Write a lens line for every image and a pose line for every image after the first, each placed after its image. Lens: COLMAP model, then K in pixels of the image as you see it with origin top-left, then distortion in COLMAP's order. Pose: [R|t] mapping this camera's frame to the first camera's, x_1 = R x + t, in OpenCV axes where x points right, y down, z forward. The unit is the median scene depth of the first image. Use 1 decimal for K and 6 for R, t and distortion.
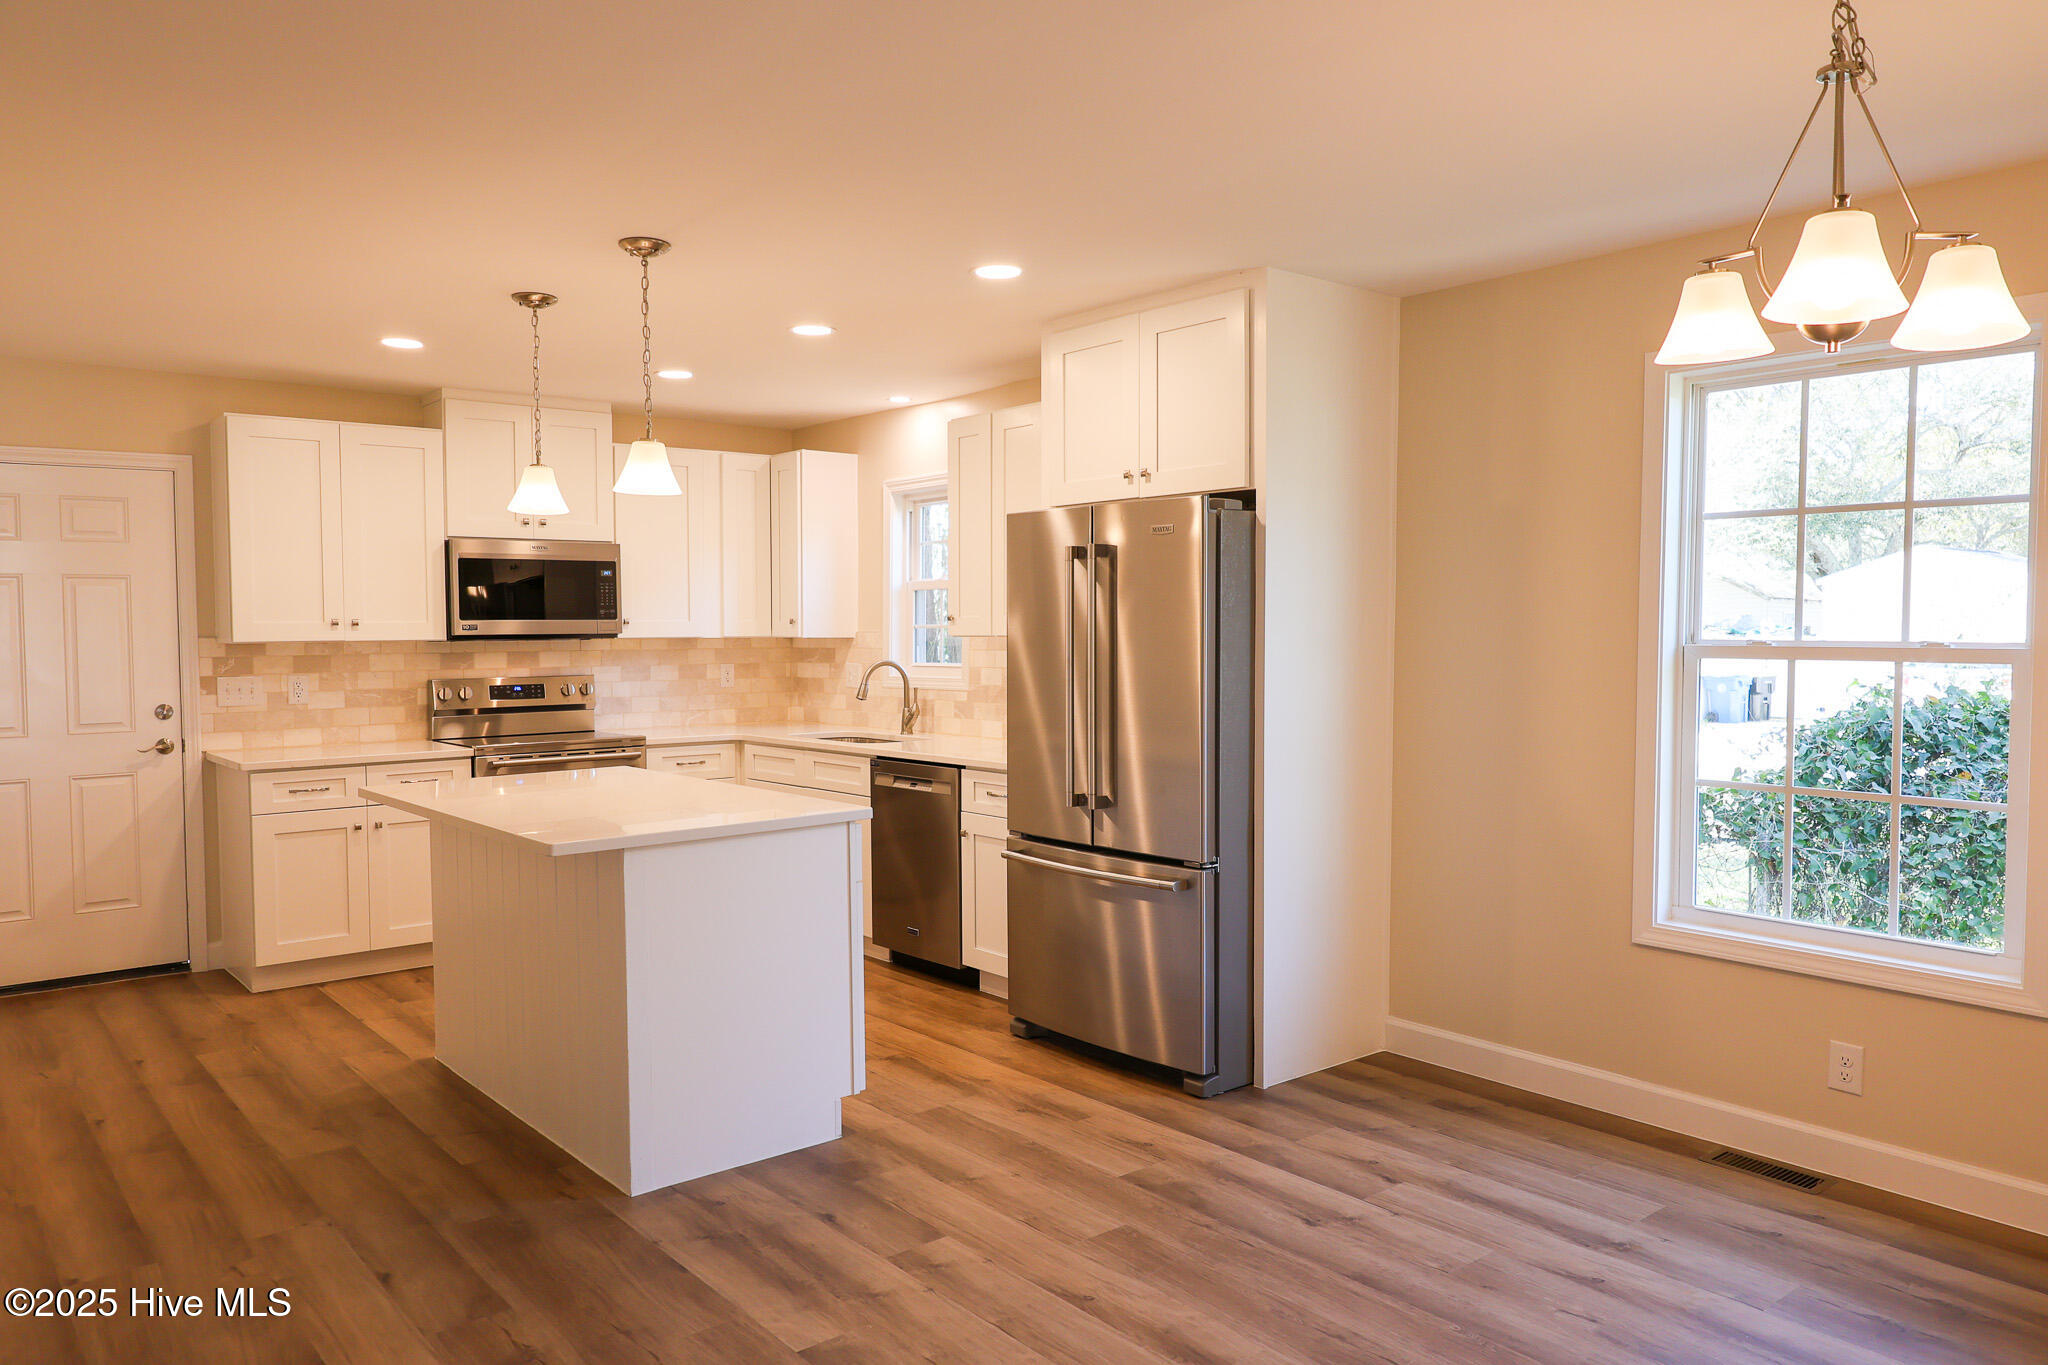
lens RADIAL K [[1442.3, 0, 1025.6], [0, 1442.3, 685.0], [0, 0, 1]] dist [0.005011, -0.003146]
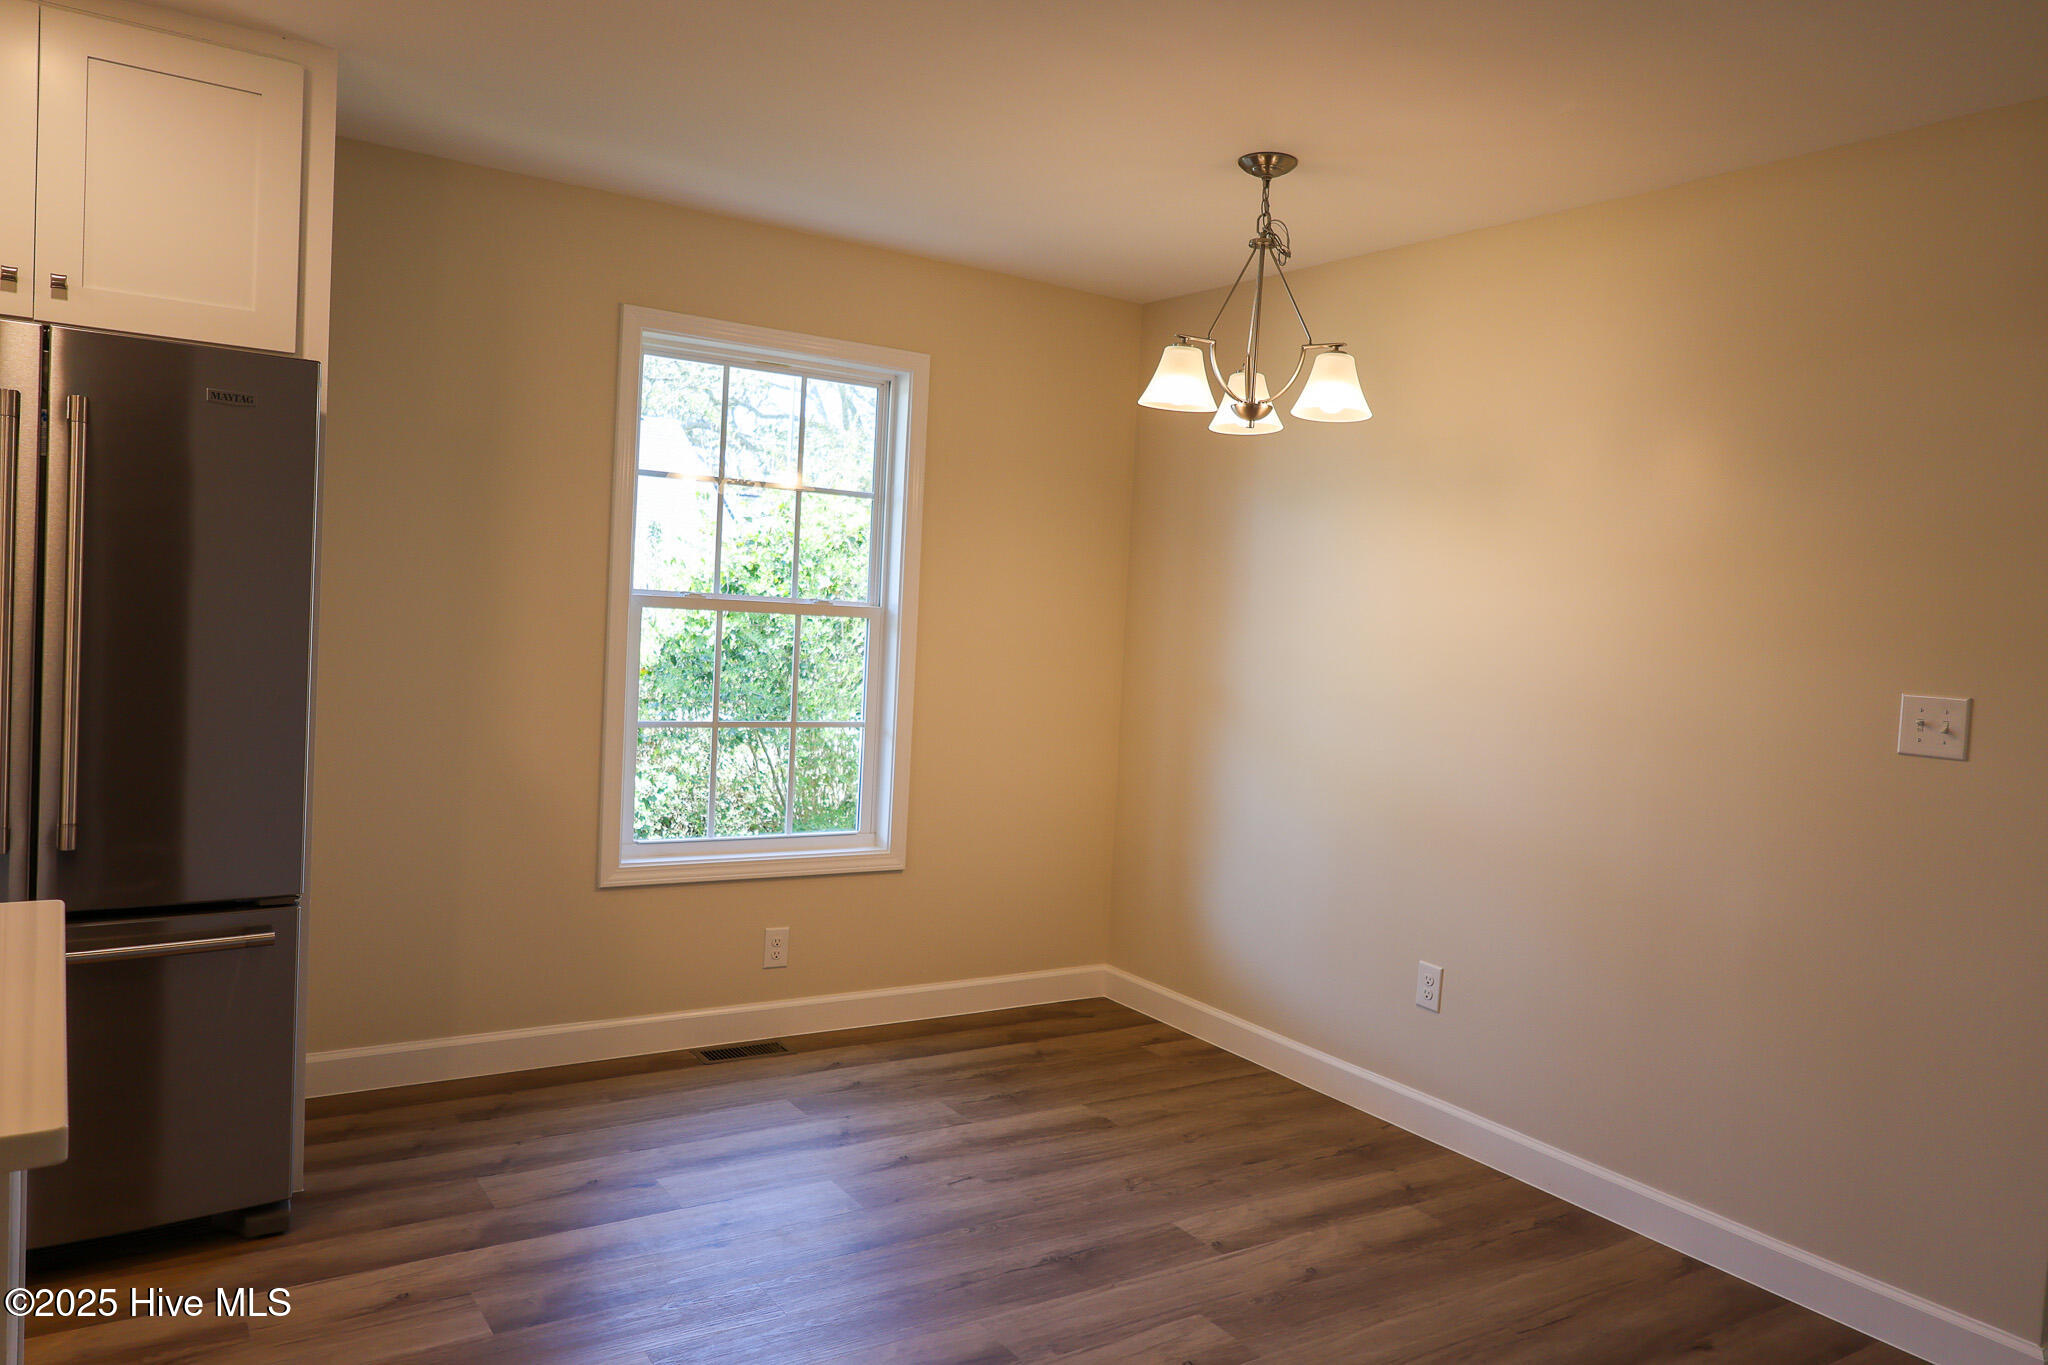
lens RADIAL K [[1442.3, 0, 1037.7], [0, 1442.3, 677.9], [0, 0, 1]] dist [0.005011, -0.003146]
pose [[0.080228, -0.041641, 0.995906, -0.363143], [-0.018174, 0.998900, 0.043230, -0.011488], [-0.996611, -0.021568, 0.079383, 0.403583]]
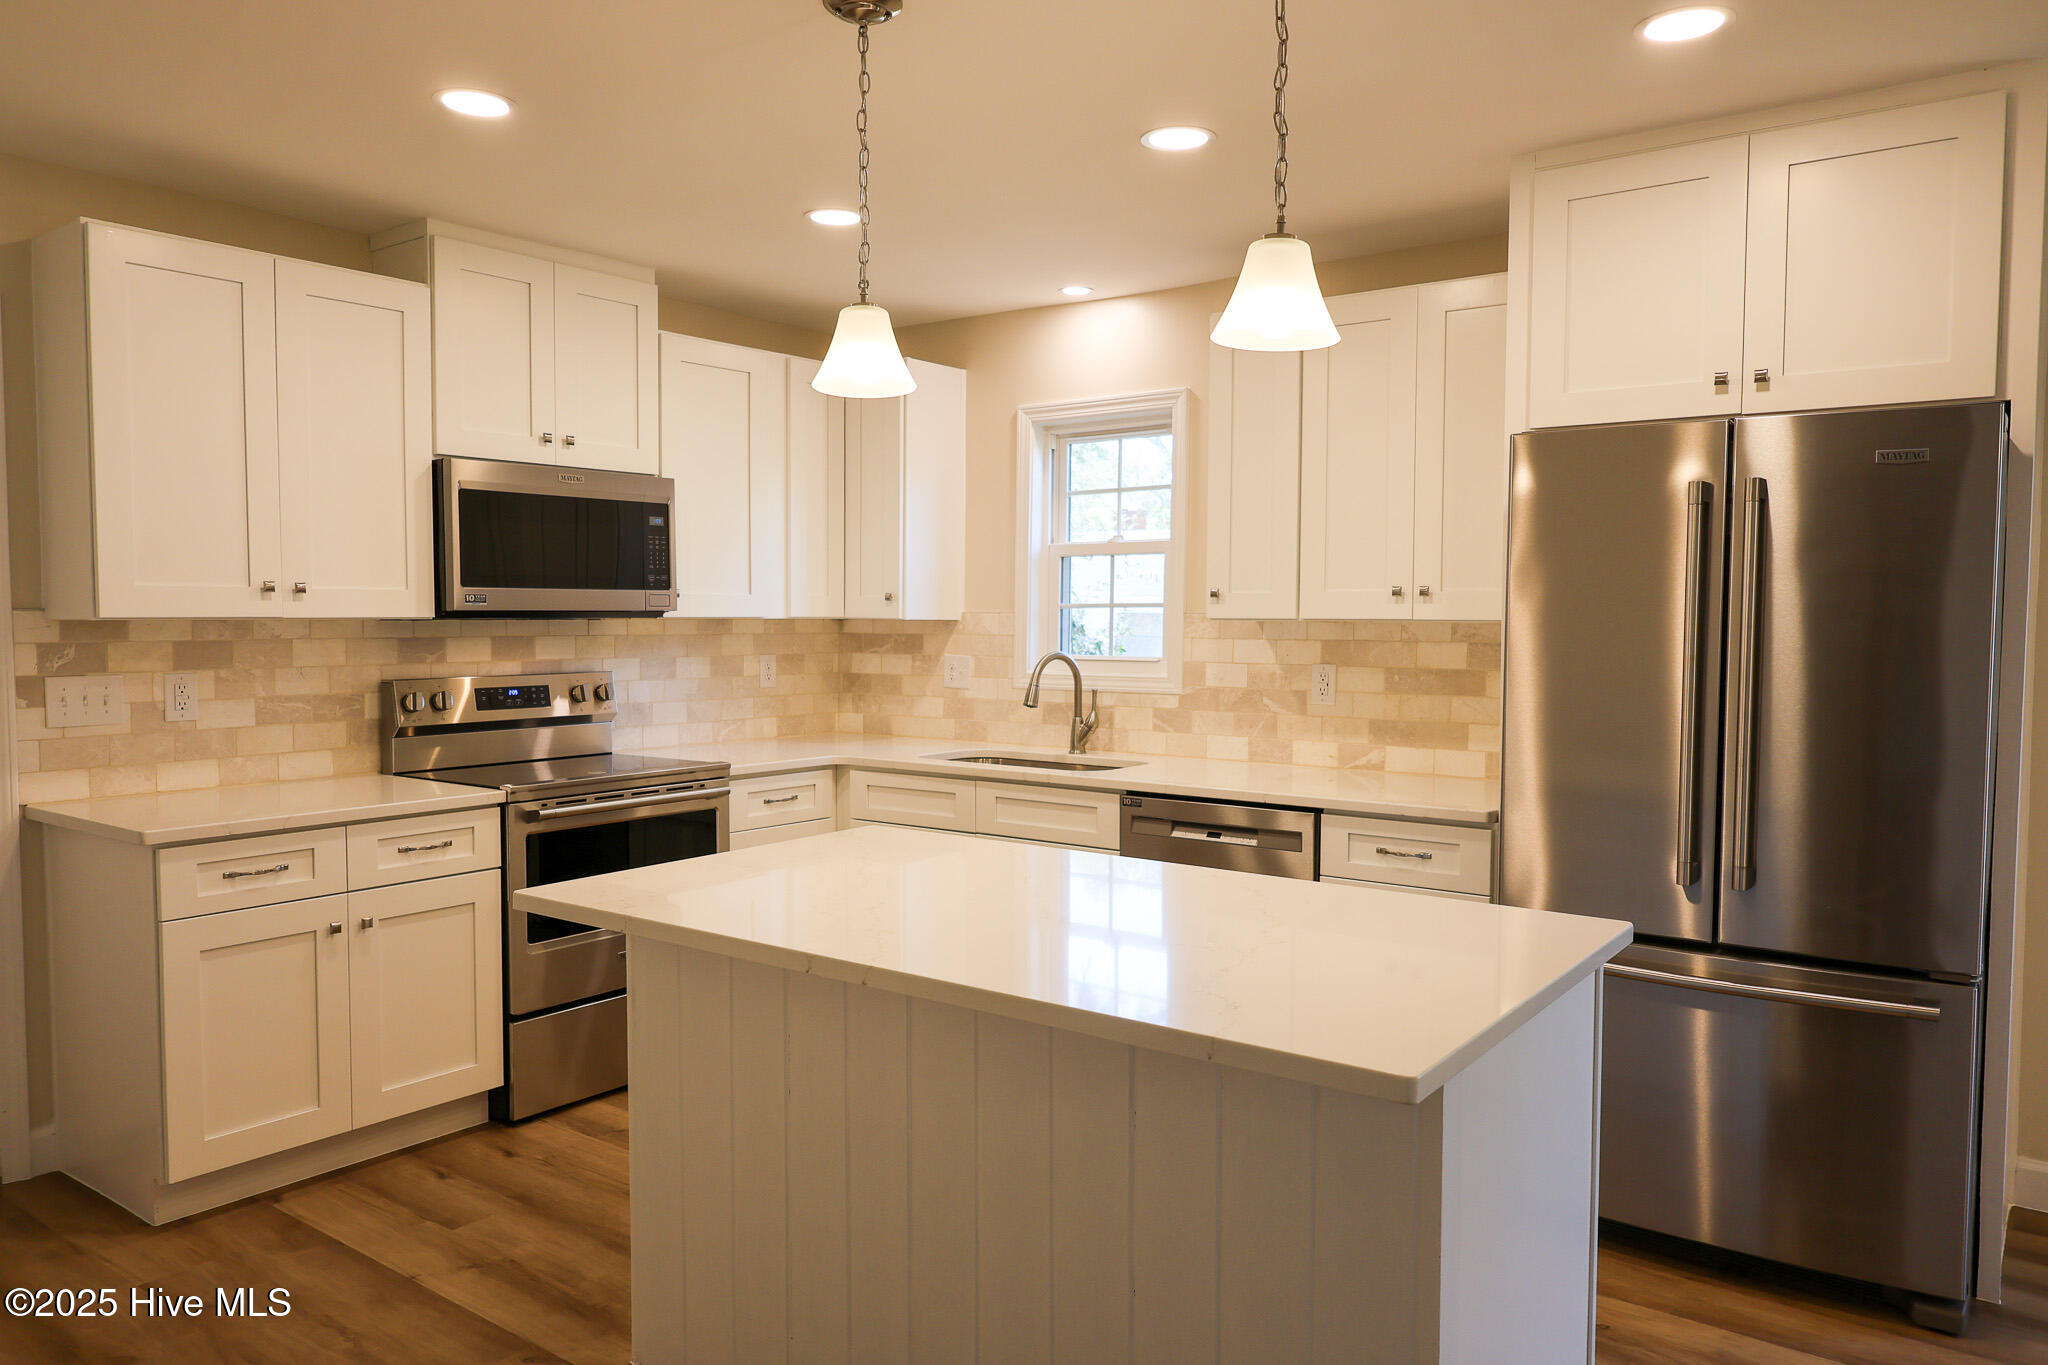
lens RADIAL K [[1442.3, 0, 1037.3], [0, 1442.3, 687.1], [0, 0, 1]] dist [0.005011, -0.003146]
pose [[0.971201, -0.001843, 0.238254, -0.297354], [-0.000924, 0.999933, 0.011502, -0.008395], [-0.238260, -0.011391, 0.971135, 0.322450]]
